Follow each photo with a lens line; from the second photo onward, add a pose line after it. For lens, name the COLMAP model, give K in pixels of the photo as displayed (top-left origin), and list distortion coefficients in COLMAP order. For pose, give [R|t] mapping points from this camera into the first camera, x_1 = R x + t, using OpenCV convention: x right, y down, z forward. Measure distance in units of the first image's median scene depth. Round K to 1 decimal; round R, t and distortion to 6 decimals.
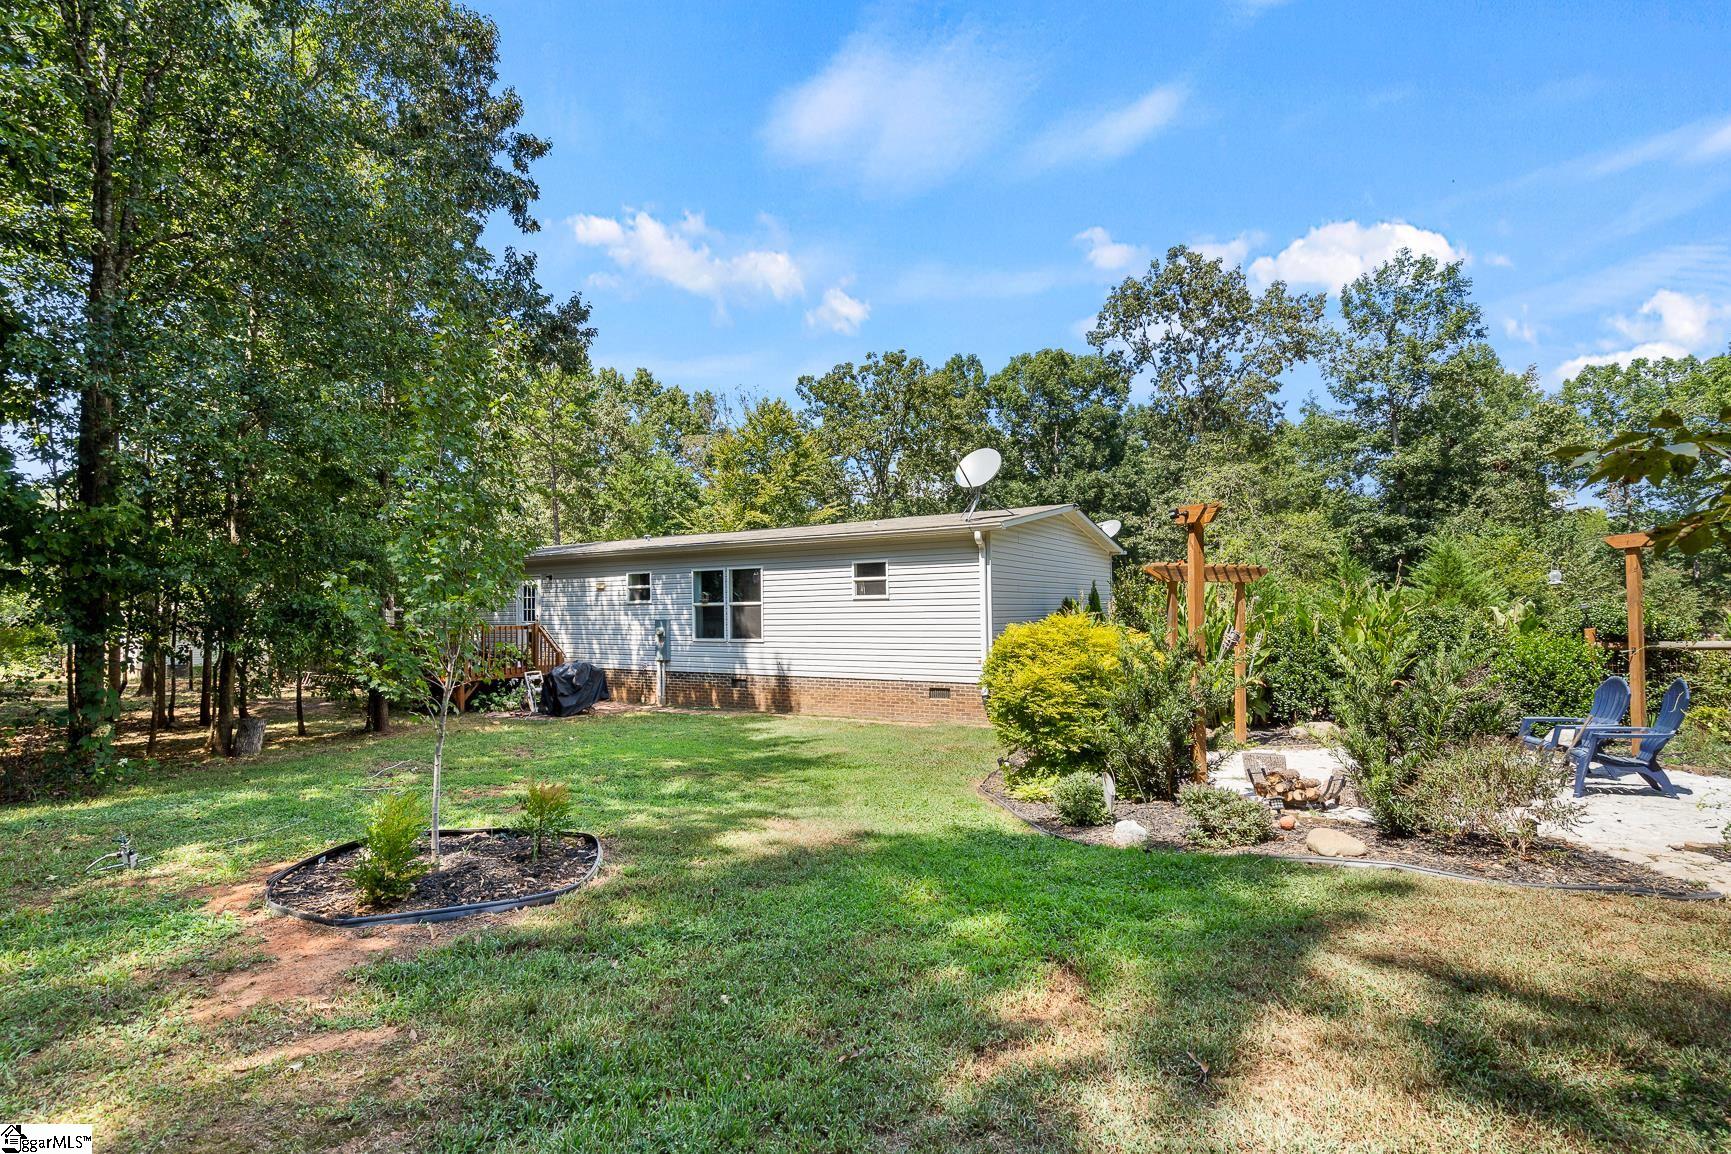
lens RADIAL K [[830.0, 0, 861.6], [0, 830.0, 591.7], [0, 0, 1]] dist [0.010786, -0.000069]
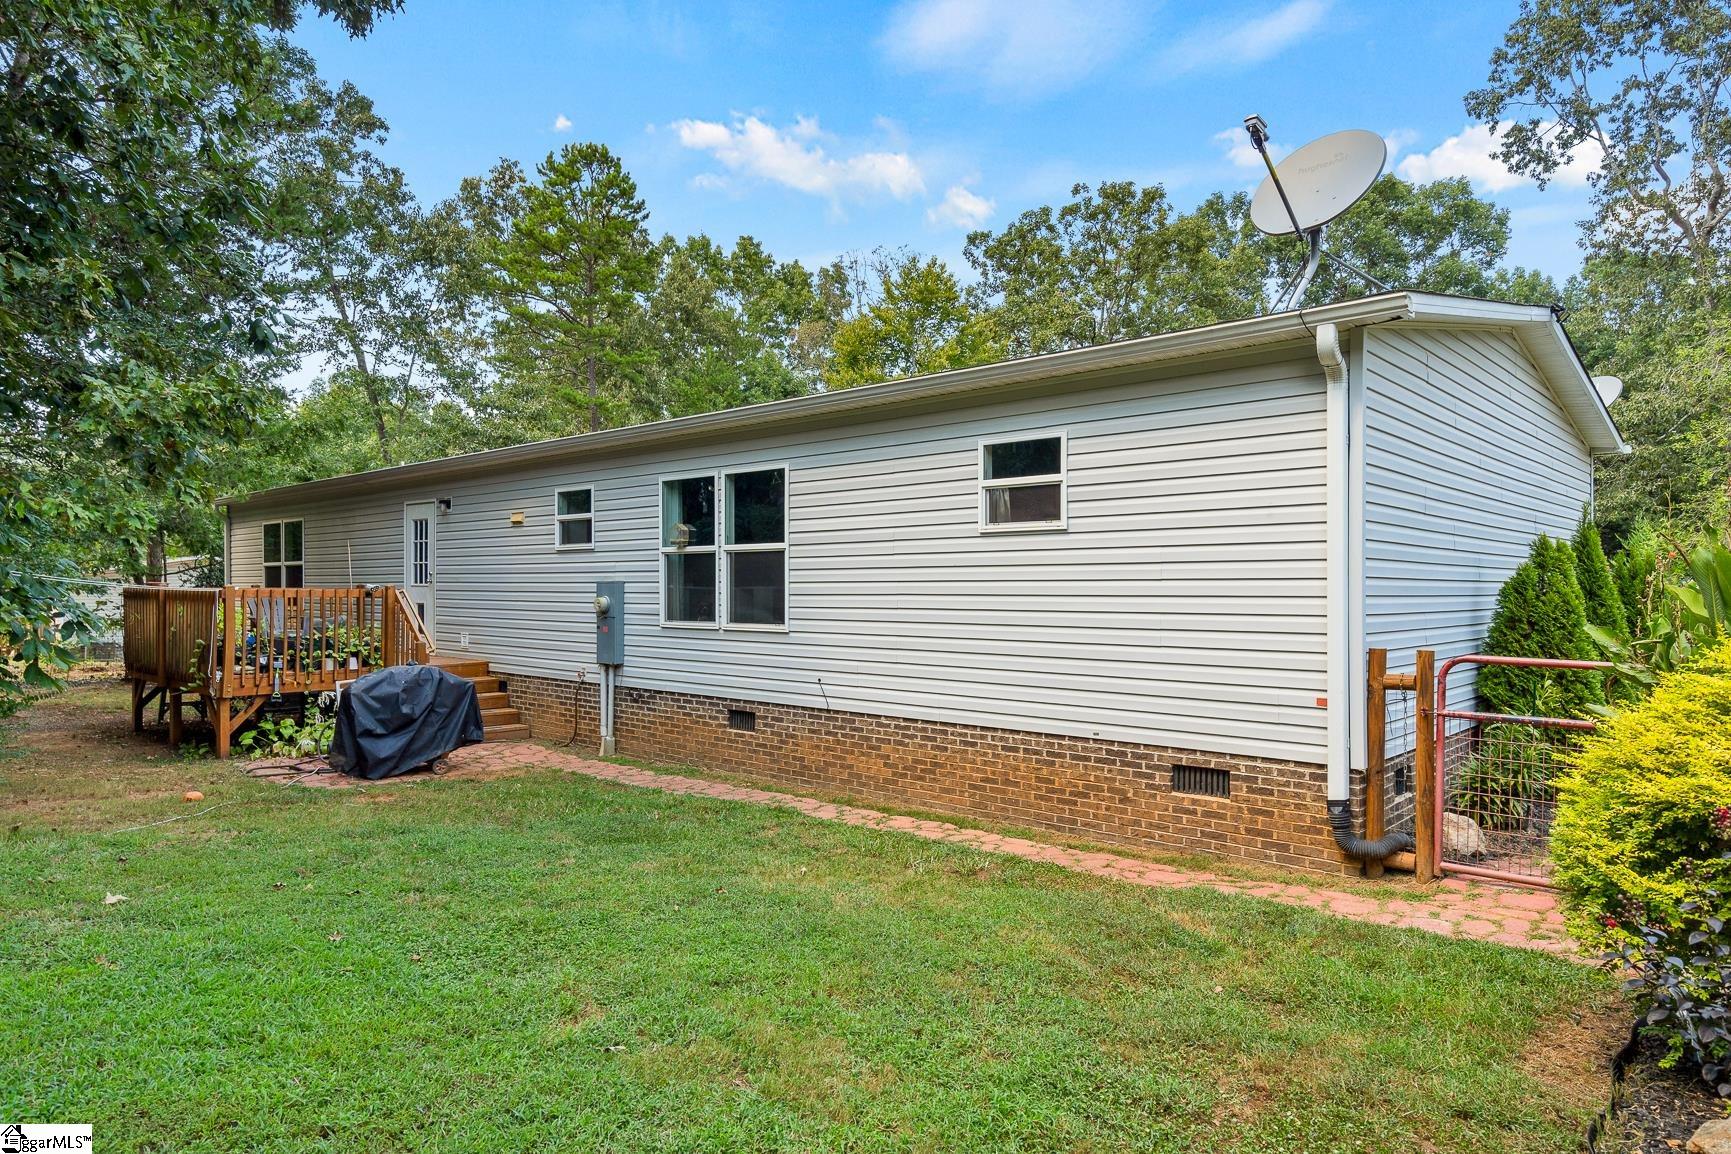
lens RADIAL K [[1044.7, 0, 865.5], [0, 1044.7, 577.0], [0, 0, 1]] dist [-0.000272, -0.000649]
pose [[0.980221, 0.013199, -0.197467, 0.017047], [-0.011472, 0.999885, 0.009885, 0.012394], [0.197575, -0.007424, 0.980260, 0.226623]]
